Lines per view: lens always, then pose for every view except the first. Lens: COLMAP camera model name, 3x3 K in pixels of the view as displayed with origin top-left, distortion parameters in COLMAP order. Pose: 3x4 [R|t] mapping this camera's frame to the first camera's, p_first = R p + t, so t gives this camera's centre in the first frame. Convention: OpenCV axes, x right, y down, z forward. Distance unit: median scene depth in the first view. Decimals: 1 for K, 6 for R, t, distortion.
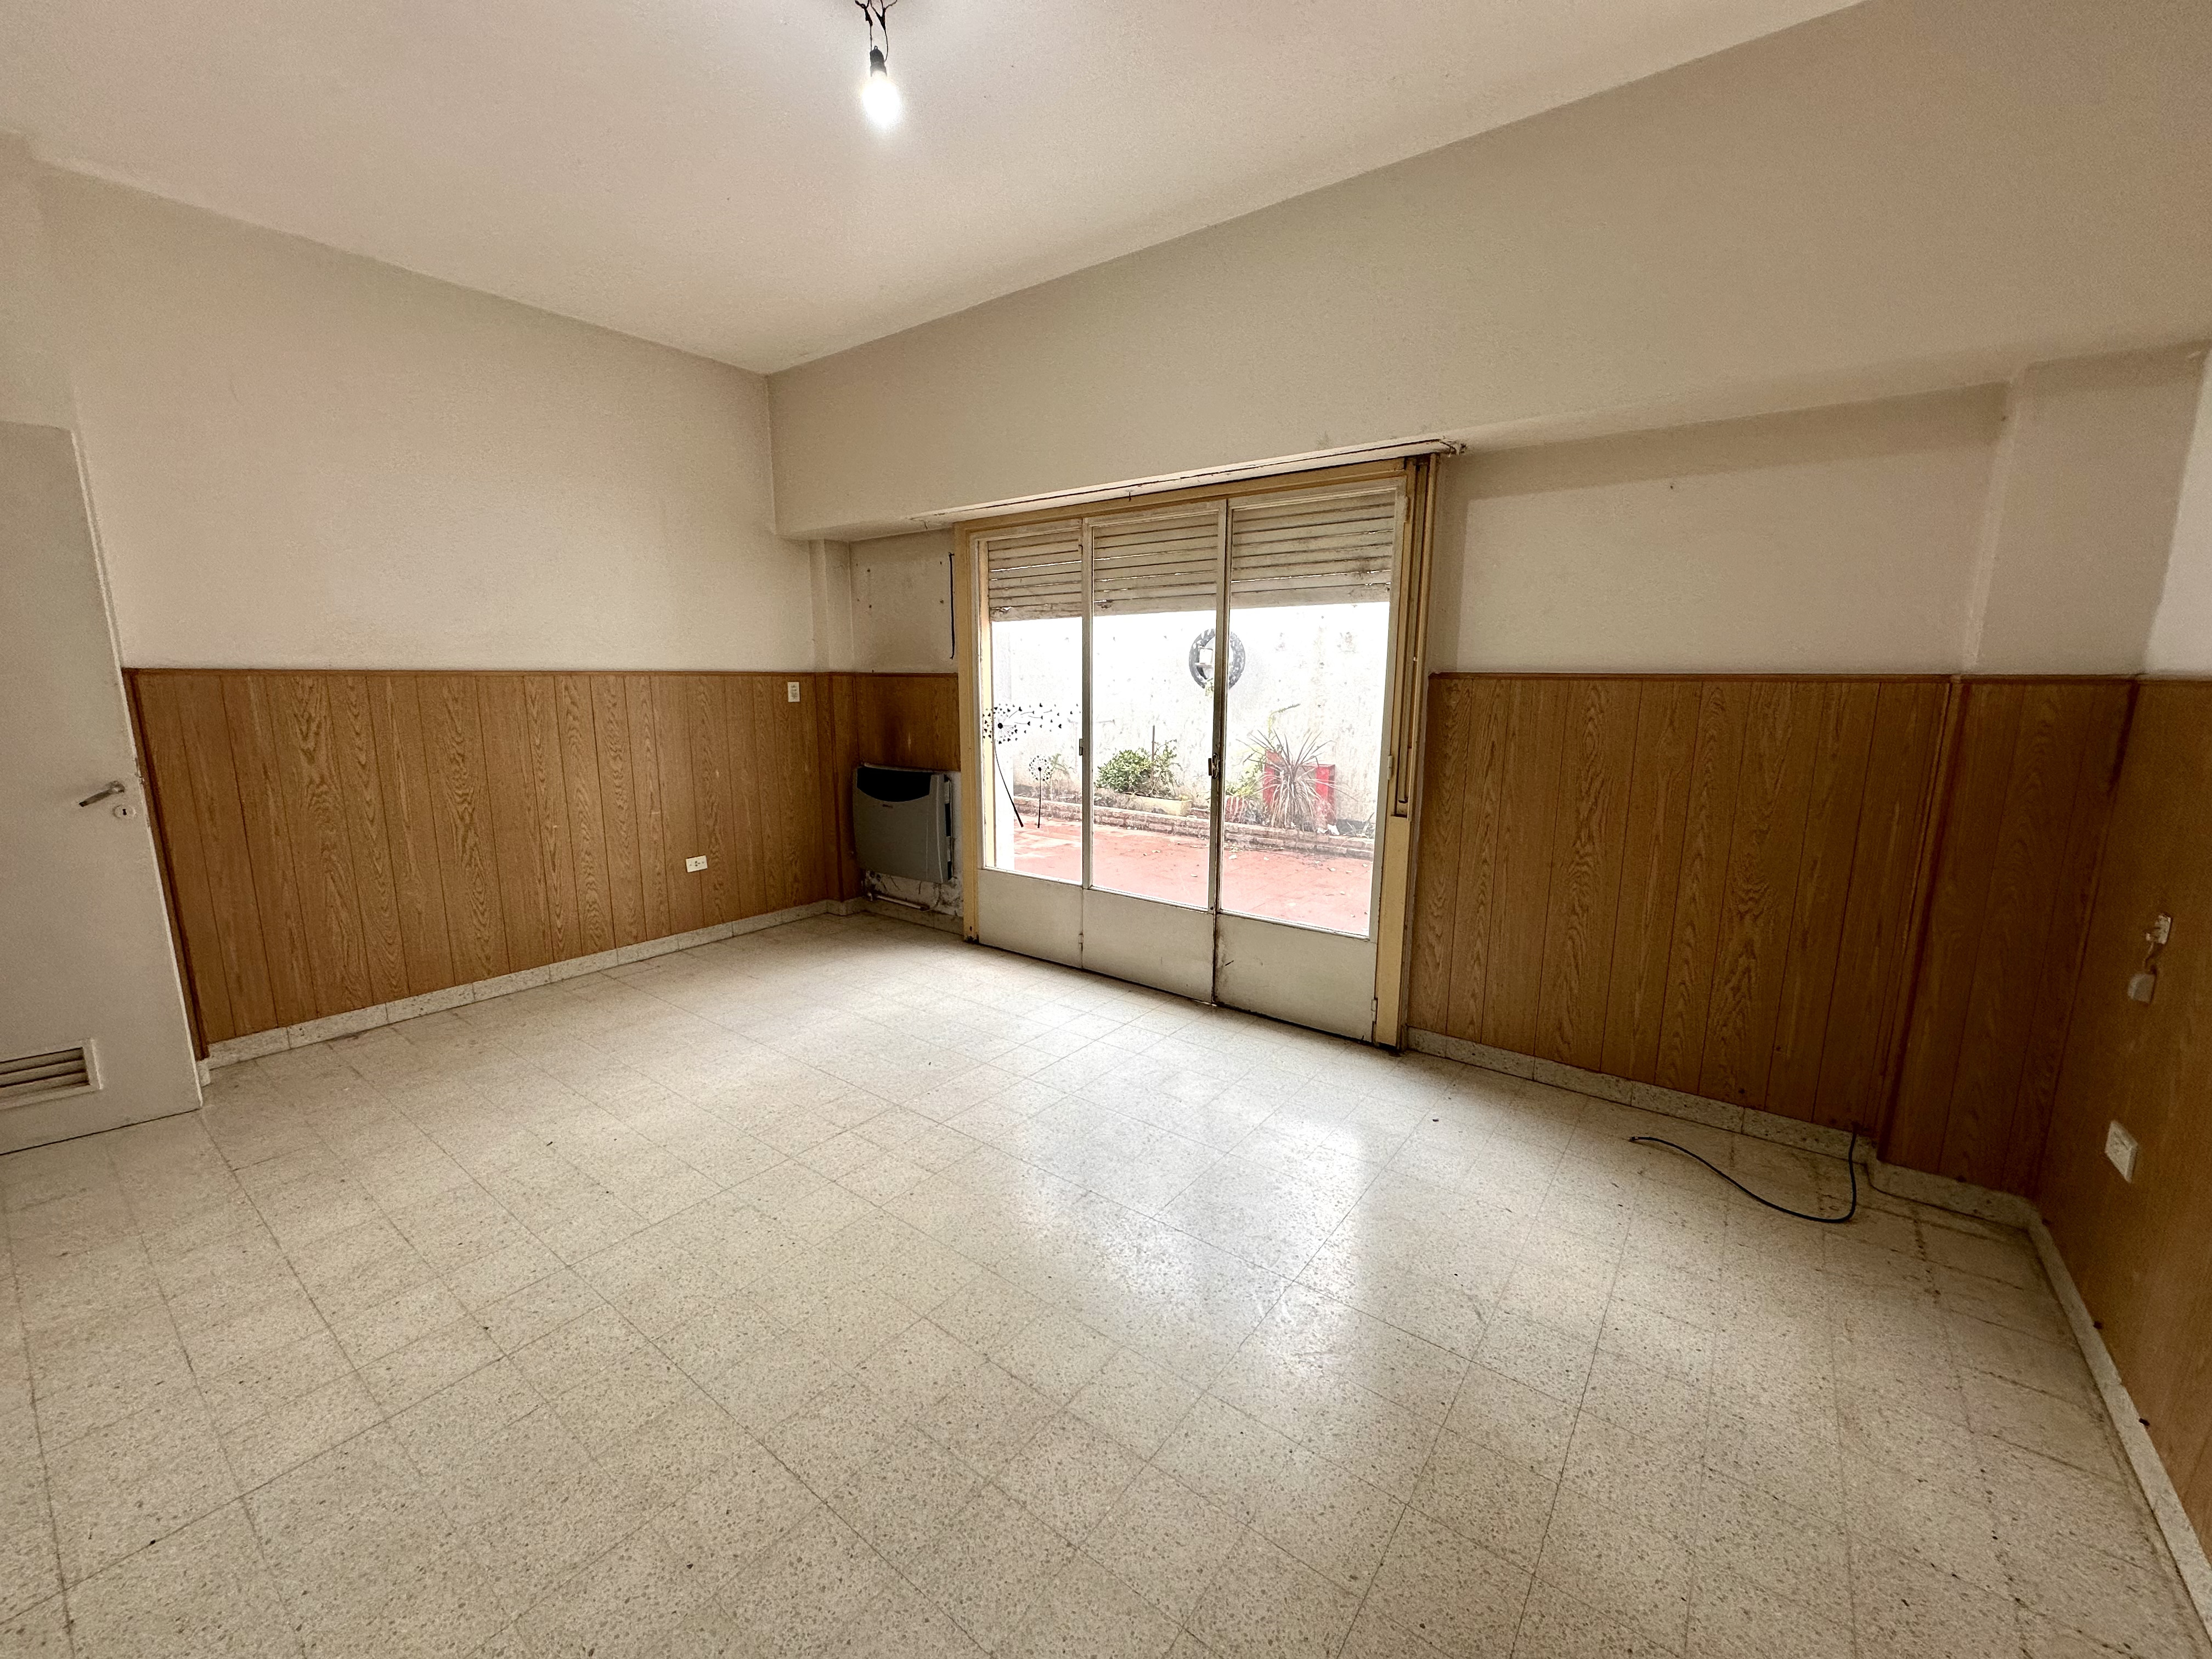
lens RADIAL K [[876.9, 0, 1108.1], [0, 876.9, 834.5], [0, 0, 1]] dist [-0.003163, 0.000566]
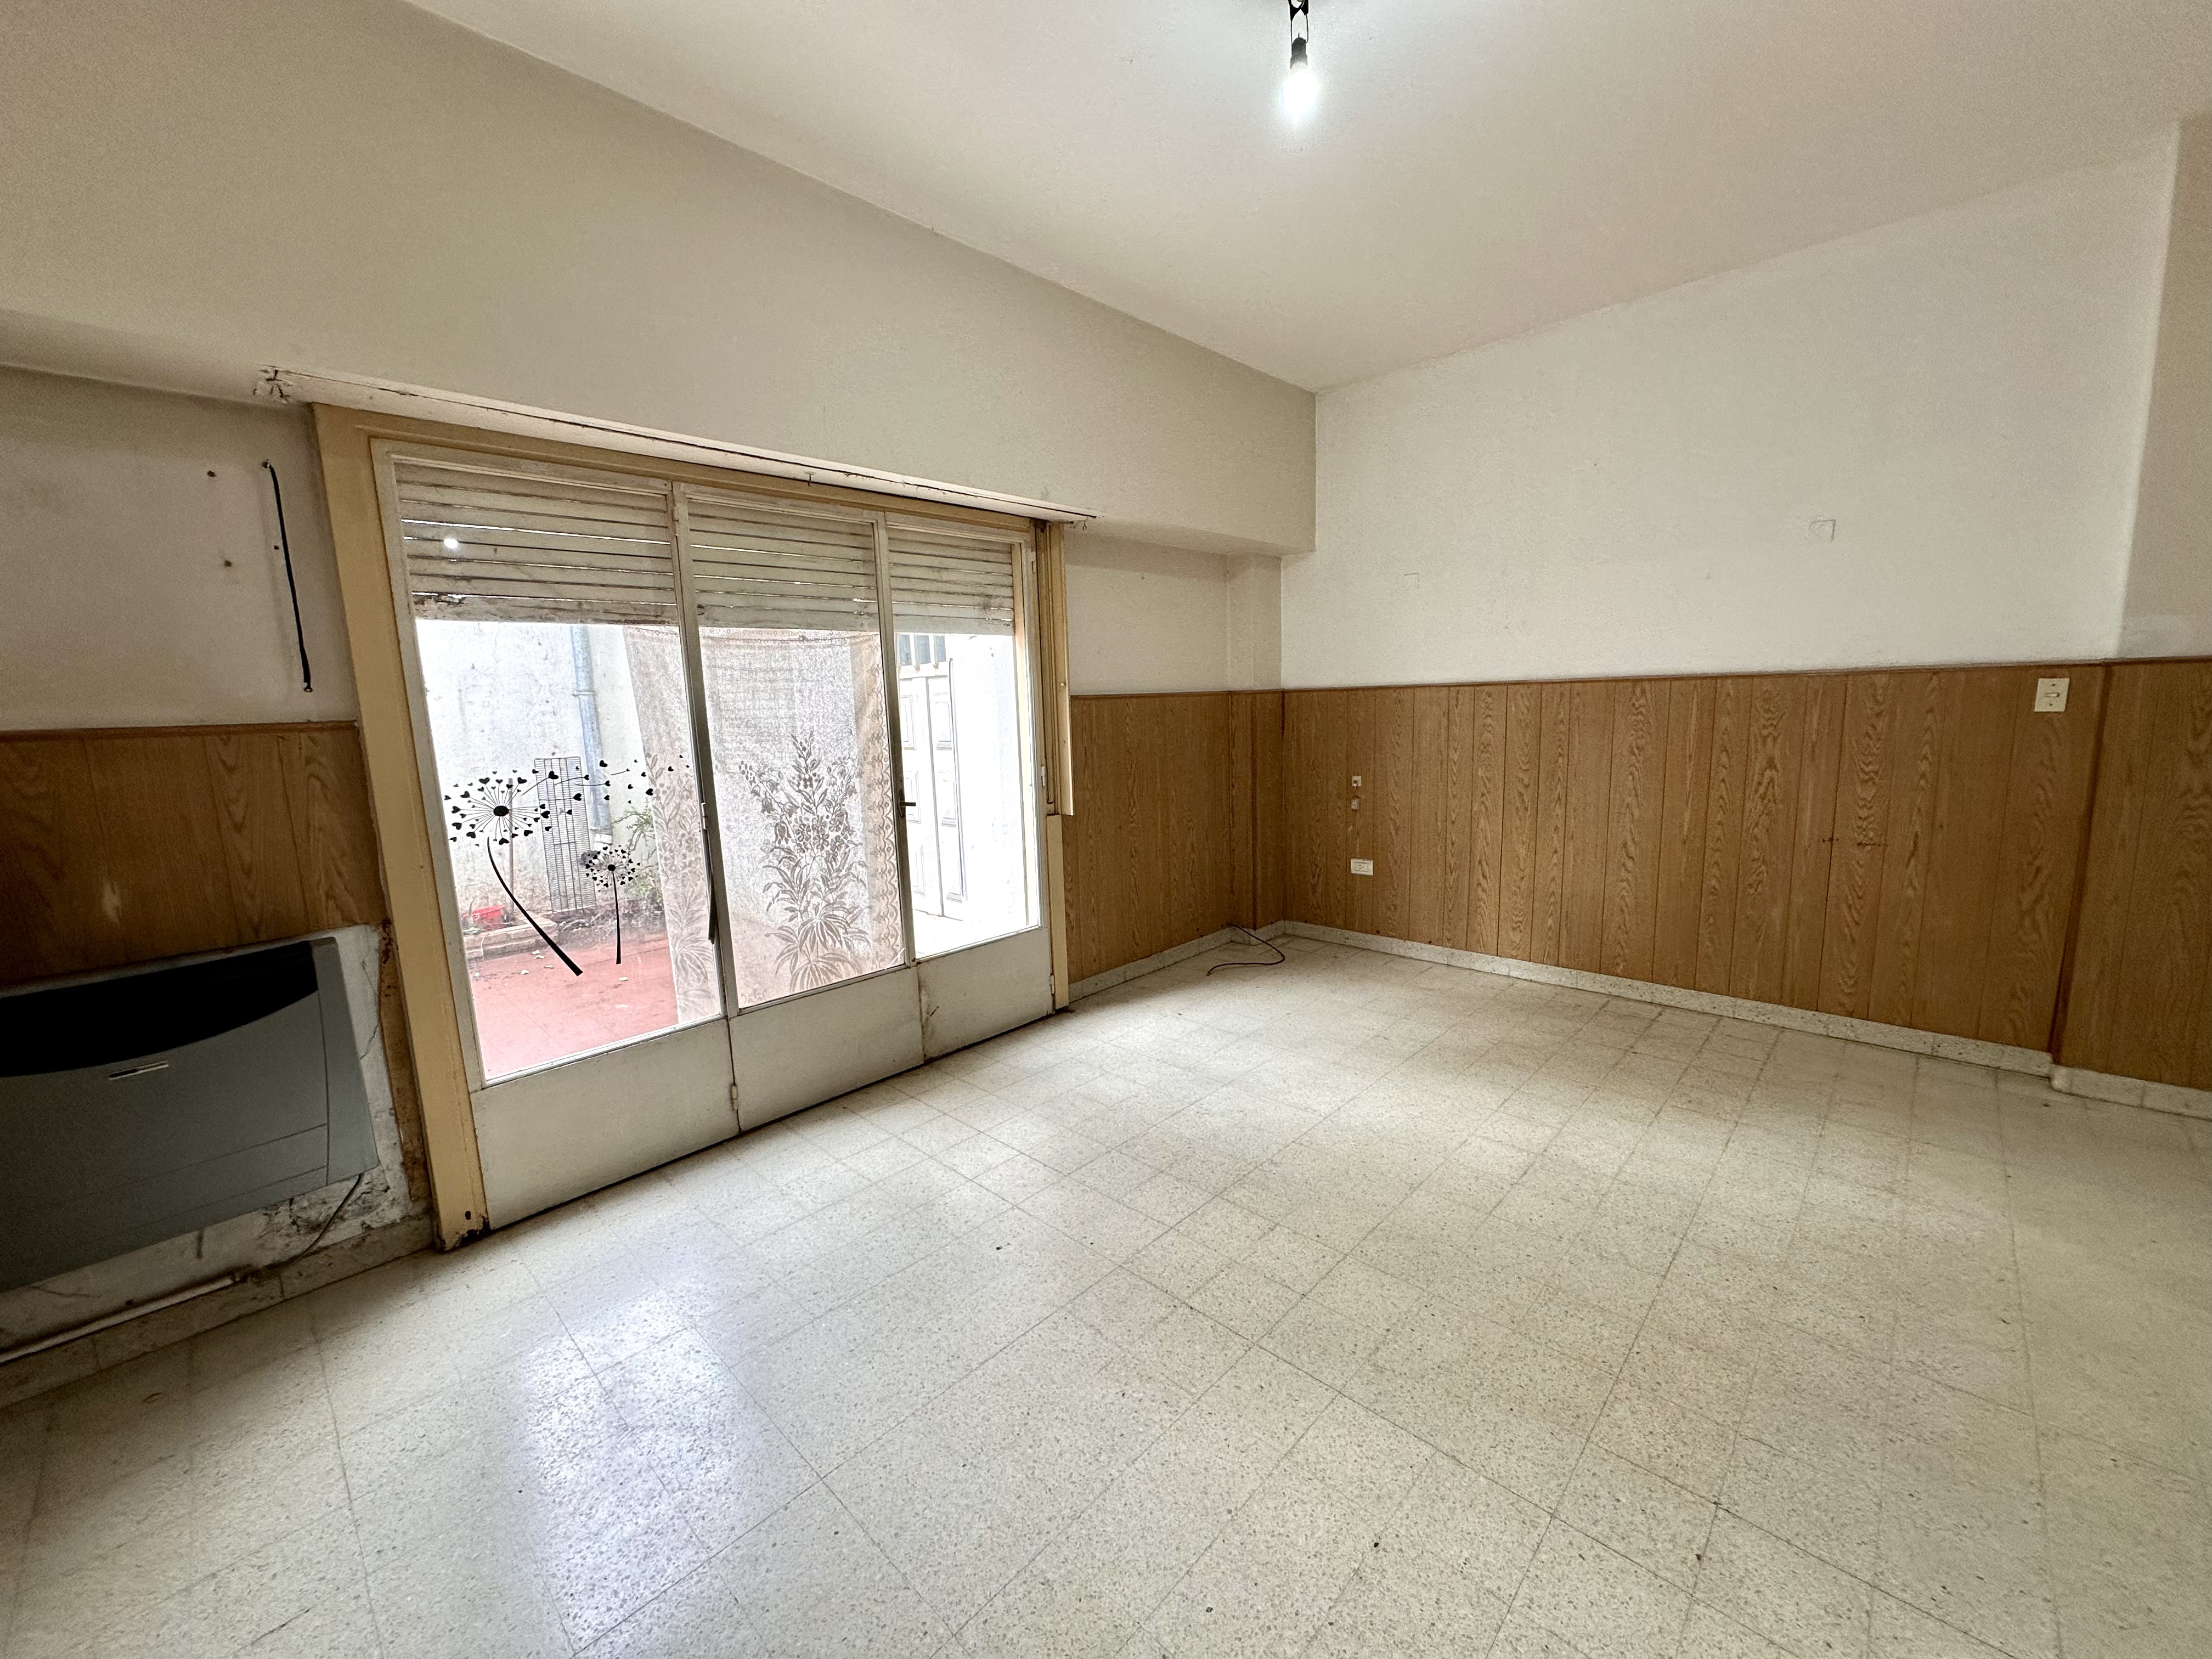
lens RADIAL K [[876.9, 0, 1110.6], [0, 876.9, 828.5], [0, 0, 1]] dist [-0.003163, 0.000566]
pose [[0.113027, -0.153929, 0.981596, -0.782349], [0.214363, 0.968439, 0.127182, -0.128617], [-0.970193, 0.196043, 0.142456, 0.704407]]
